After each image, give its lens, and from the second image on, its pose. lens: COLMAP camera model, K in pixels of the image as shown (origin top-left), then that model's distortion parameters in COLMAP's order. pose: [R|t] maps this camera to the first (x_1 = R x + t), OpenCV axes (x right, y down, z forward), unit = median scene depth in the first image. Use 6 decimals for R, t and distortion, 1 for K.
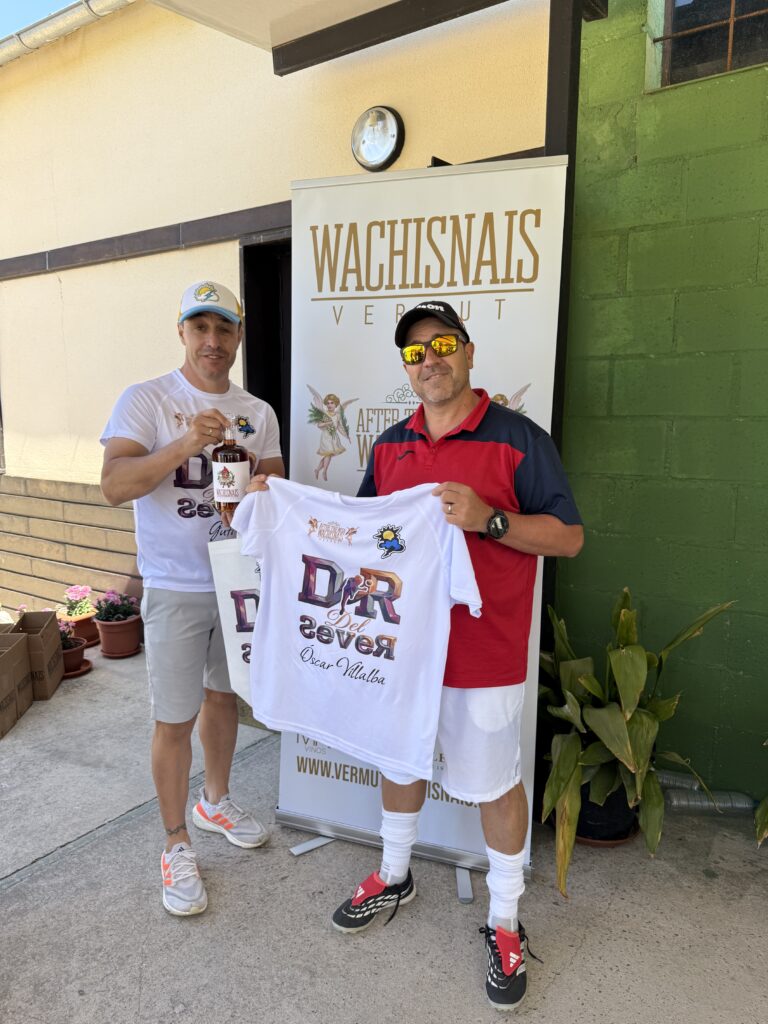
lens RADIAL K [[720.3, 0, 384.1], [0, 720.3, 516.1], [0, 0, 1]] dist [0.006361, -0.010774]
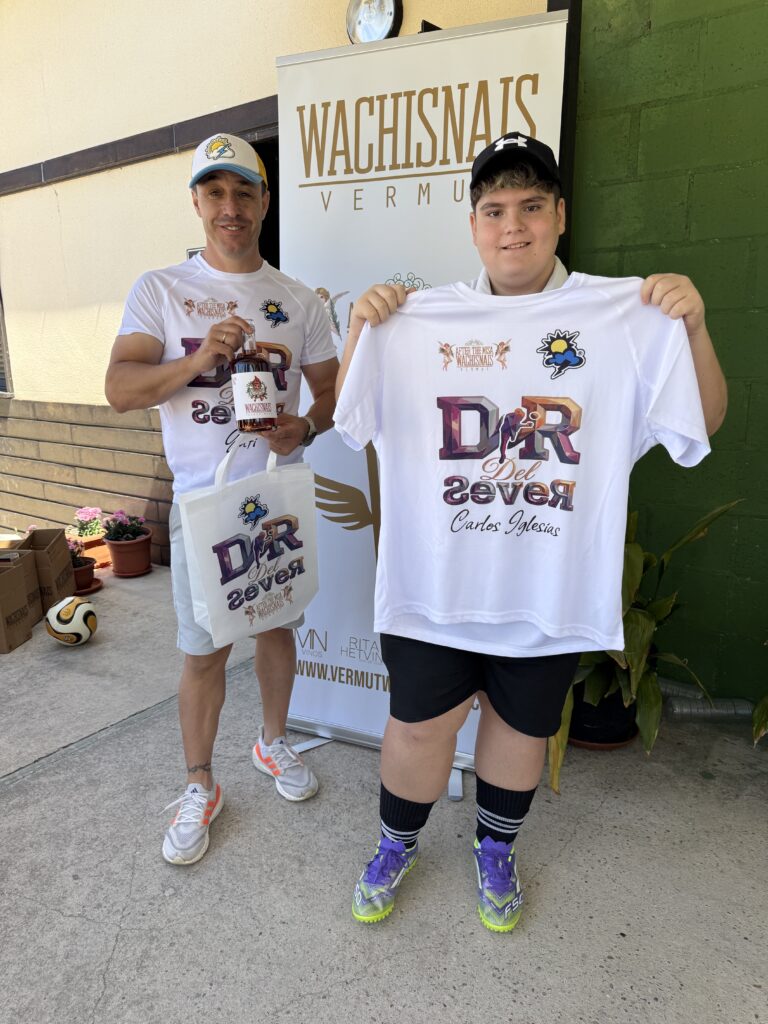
lens RADIAL K [[720.3, 0, 387.3], [0, 720.3, 514.3], [0, 0, 1]] dist [0.006361, -0.010774]
pose [[0.999451, -0.005807, -0.032620, 0.042622], [0.008497, 0.996519, 0.082937, 0.047641], [0.032024, -0.083169, 0.996021, 0.025659]]
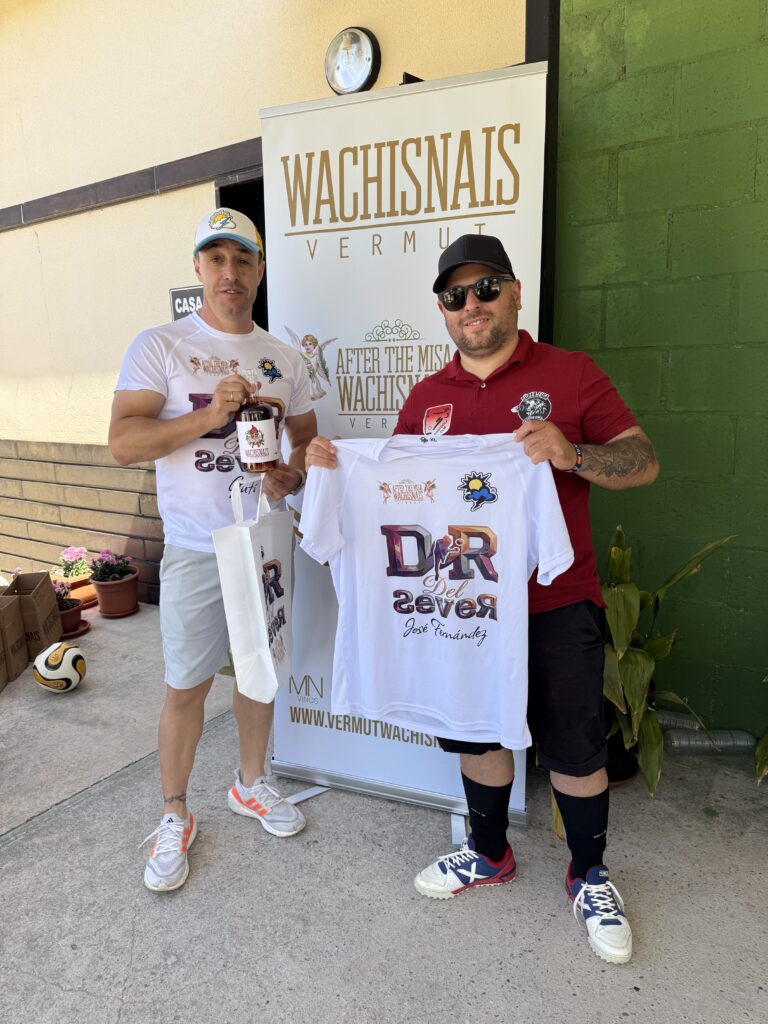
lens RADIAL K [[720.3, 0, 383.5], [0, 720.3, 512.3], [0, 0, 1]] dist [0.006361, -0.010774]
pose [[0.999338, -0.033925, -0.013110, 0.029459], [0.034603, 0.997855, 0.055571, 0.015306], [0.011196, -0.055988, 0.998369, 0.031141]]
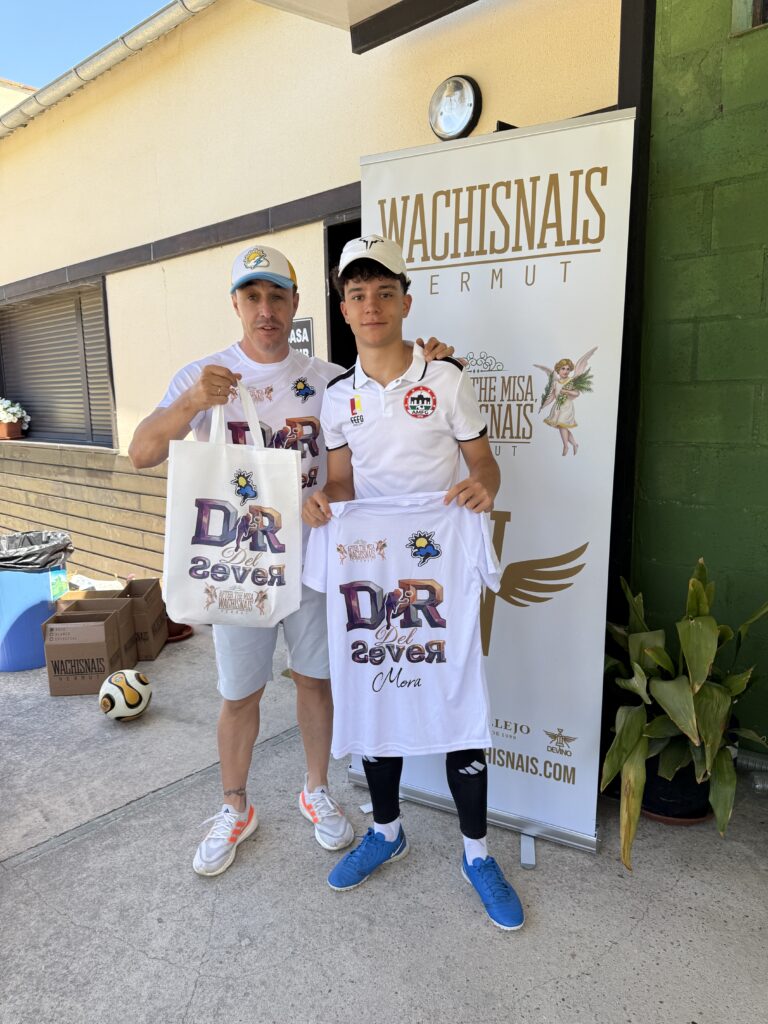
lens RADIAL K [[720.3, 0, 386.6], [0, 720.3, 513.3], [0, 0, 1]] dist [0.006361, -0.010774]
pose [[0.989109, 0.002114, -0.147172, 0.055749], [0.000828, 0.999801, 0.019925, 0.017940], [0.147185, -0.019830, 0.988910, -0.011113]]
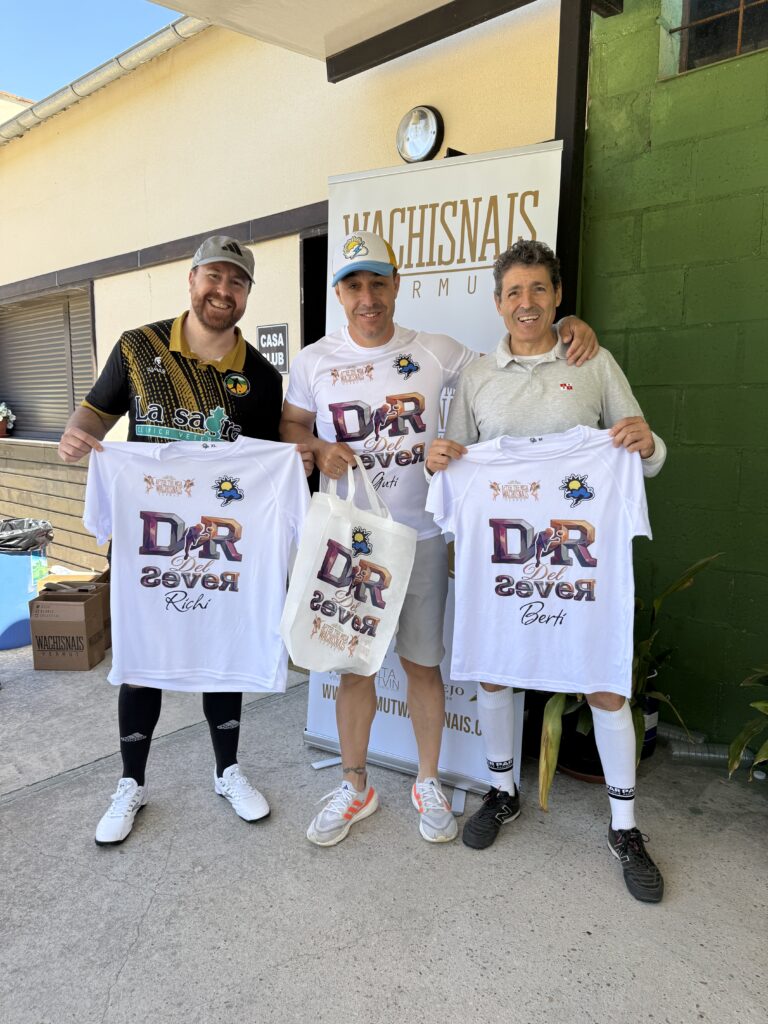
lens RADIAL K [[720.3, 0, 388.2], [0, 720.3, 514.0], [0, 0, 1]] dist [0.006361, -0.010774]
pose [[0.992014, 0.022231, -0.124150, 0.113074], [-0.022992, 0.999725, -0.004699, 0.067350], [0.124011, 0.007516, 0.992252, -0.102807]]
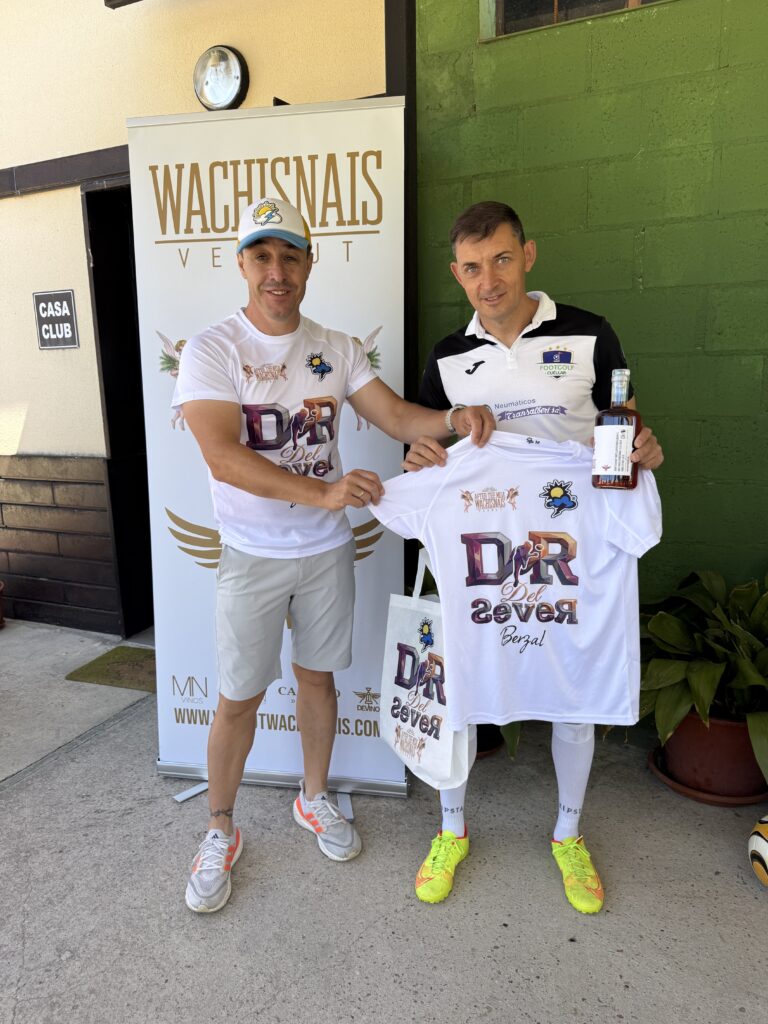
lens RADIAL K [[720.3, 0, 382.3], [0, 720.3, 514.9], [0, 0, 1]] dist [0.006361, -0.010774]
pose [[0.985426, -0.058815, 0.159612, 0.018832], [0.050993, 0.997309, 0.052670, 0.027499], [-0.162280, -0.043763, 0.985774, -0.025544]]
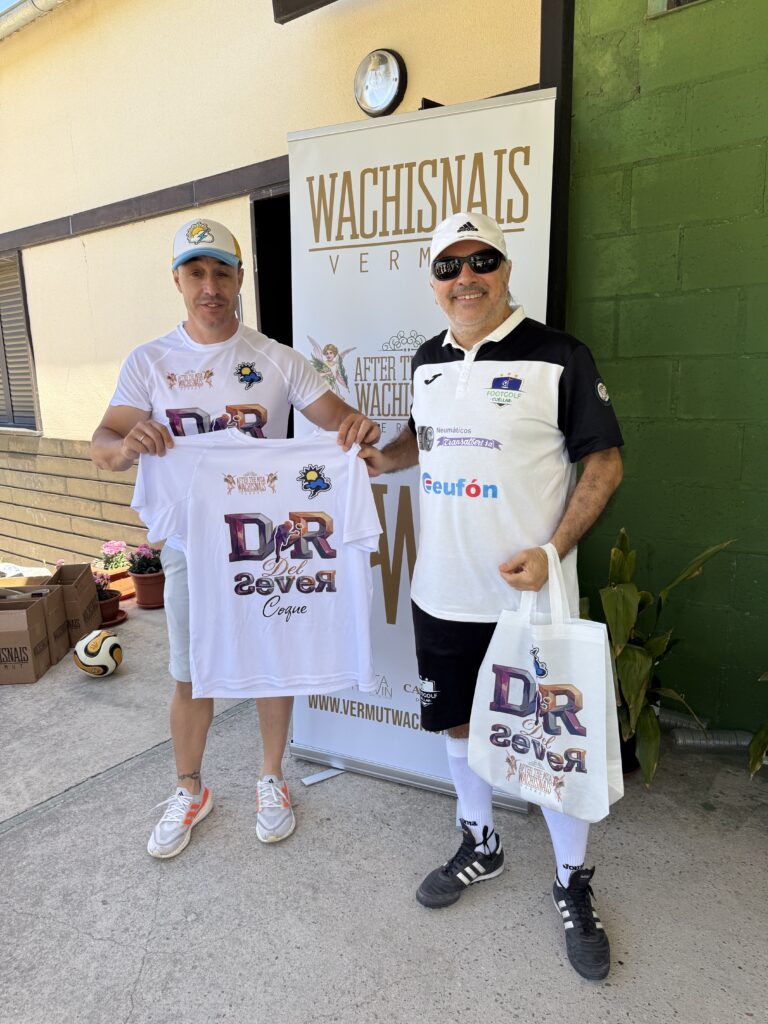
lens RADIAL K [[720.3, 0, 380.1], [0, 720.3, 513.9], [0, 0, 1]] dist [0.006361, -0.010774]
pose [[0.997545, -0.017263, -0.067868, 0.058840], [0.020956, 0.998316, 0.054086, 0.015919], [0.066820, -0.055376, 0.996227, -0.021984]]
